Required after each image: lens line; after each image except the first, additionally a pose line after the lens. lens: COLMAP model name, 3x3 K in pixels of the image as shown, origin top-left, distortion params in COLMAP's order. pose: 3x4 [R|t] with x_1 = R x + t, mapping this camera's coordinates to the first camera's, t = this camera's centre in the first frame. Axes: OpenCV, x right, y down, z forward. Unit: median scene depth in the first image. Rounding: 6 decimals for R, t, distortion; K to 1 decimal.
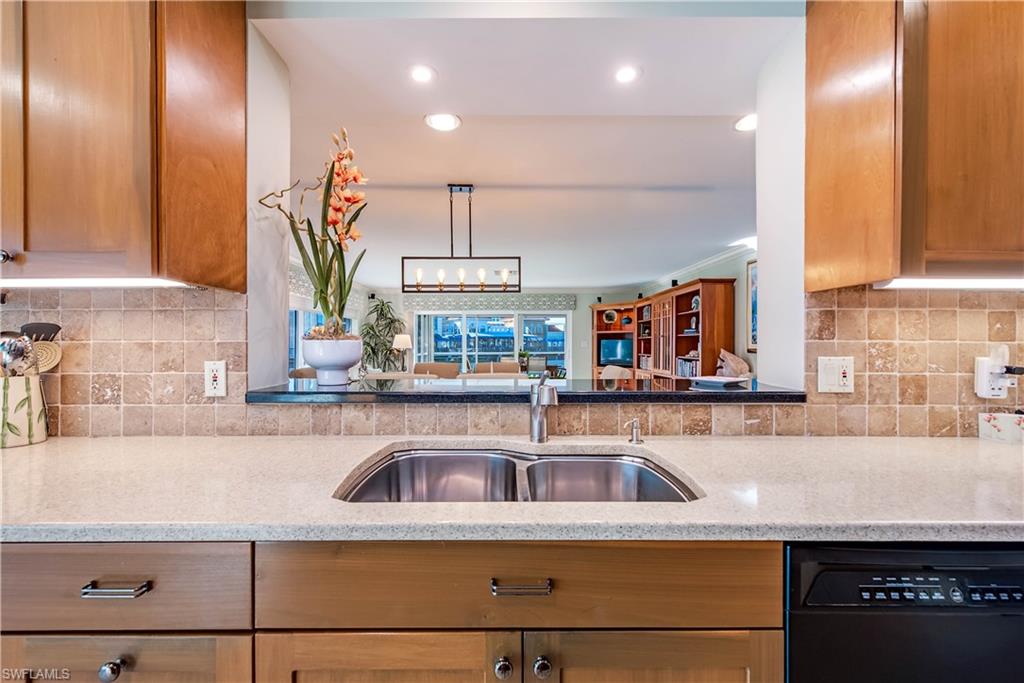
lens RADIAL K [[412.3, 0, 511.3], [0, 412.3, 339.4], [0, 0, 1]] dist [0.001143, 0.000128]
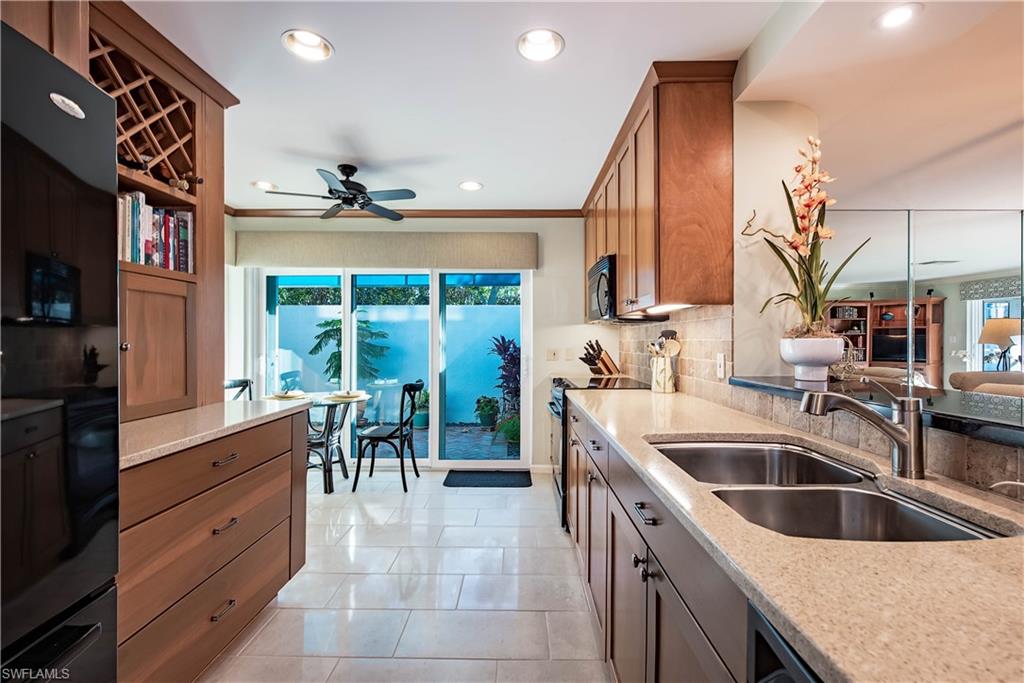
lens RADIAL K [[438.1, 0, 512.1], [0, 438.1, 341.7], [0, 0, 1]] dist [-0.000248, -0.000048]
pose [[-0.021294, 0.005023, -0.999761, 0.874825], [0.003670, 0.999981, 0.004946, 0.000977], [0.999767, -0.003564, -0.021312, 0.315537]]
